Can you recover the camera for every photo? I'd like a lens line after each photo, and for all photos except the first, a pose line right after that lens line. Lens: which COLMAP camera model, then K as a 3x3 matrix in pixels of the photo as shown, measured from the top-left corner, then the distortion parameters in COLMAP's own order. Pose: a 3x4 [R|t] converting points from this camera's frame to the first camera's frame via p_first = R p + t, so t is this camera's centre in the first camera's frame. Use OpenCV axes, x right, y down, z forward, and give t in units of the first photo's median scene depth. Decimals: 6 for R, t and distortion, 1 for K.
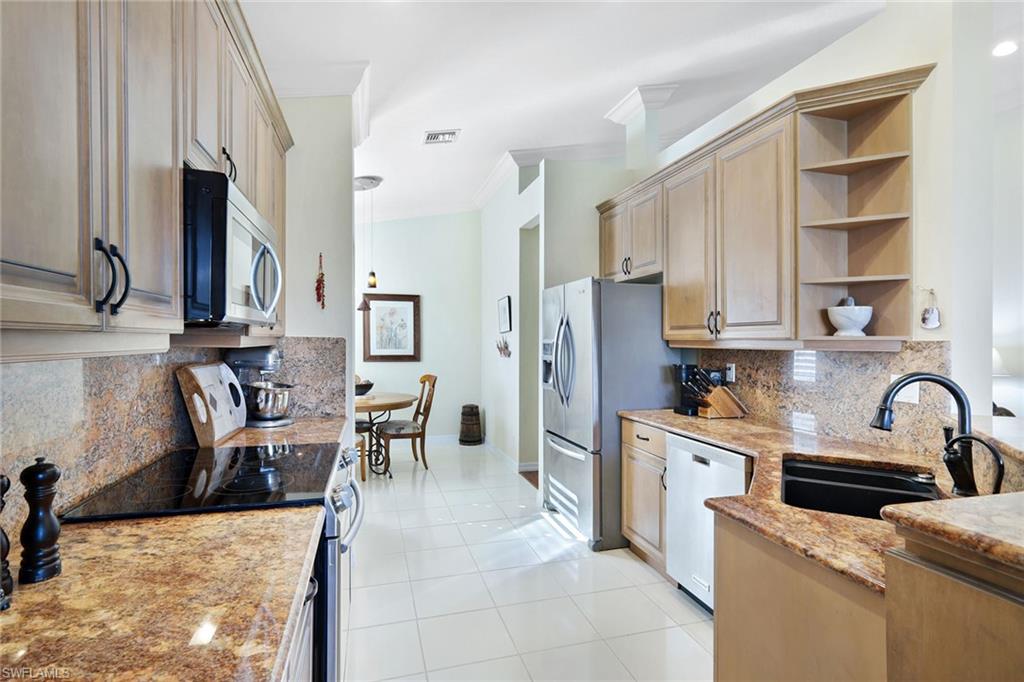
lens RADIAL K [[508.1, 0, 505.3], [0, 508.1, 341.0], [0, 0, 1]] dist [0.001866, -0.000411]
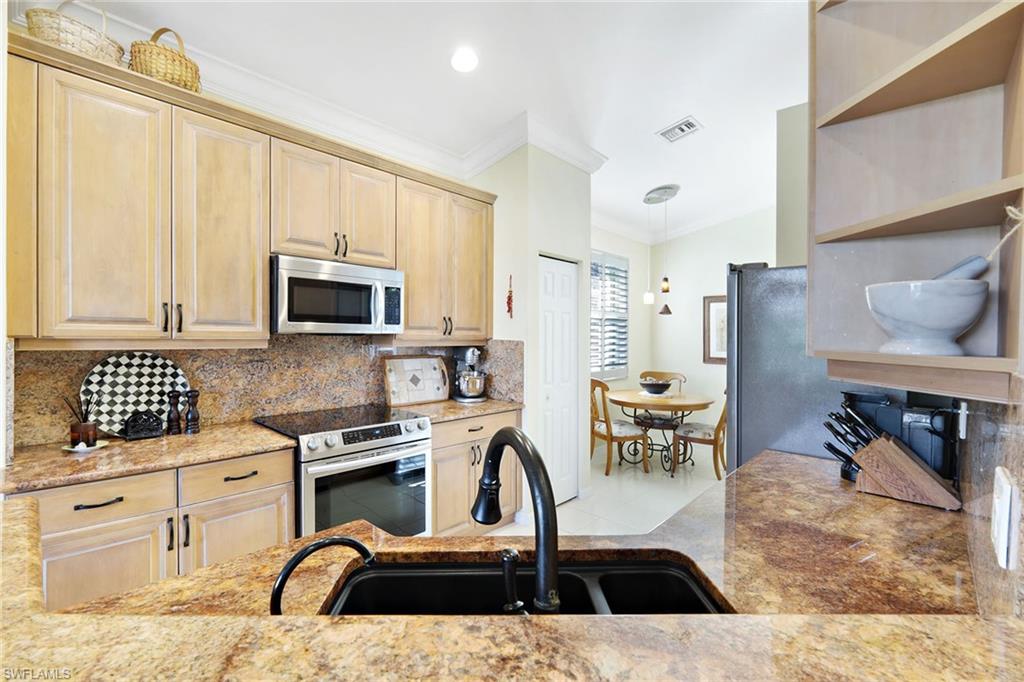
lens RADIAL K [[451.7, 0, 509.3], [0, 451.7, 340.2], [0, 0, 1]] dist [0.001646, 0.000244]
pose [[0.519402, 0.012558, -0.854438, 0.334320], [-0.011786, 0.999902, 0.007532, -0.008554], [0.854449, 0.006159, 0.519499, 0.212270]]
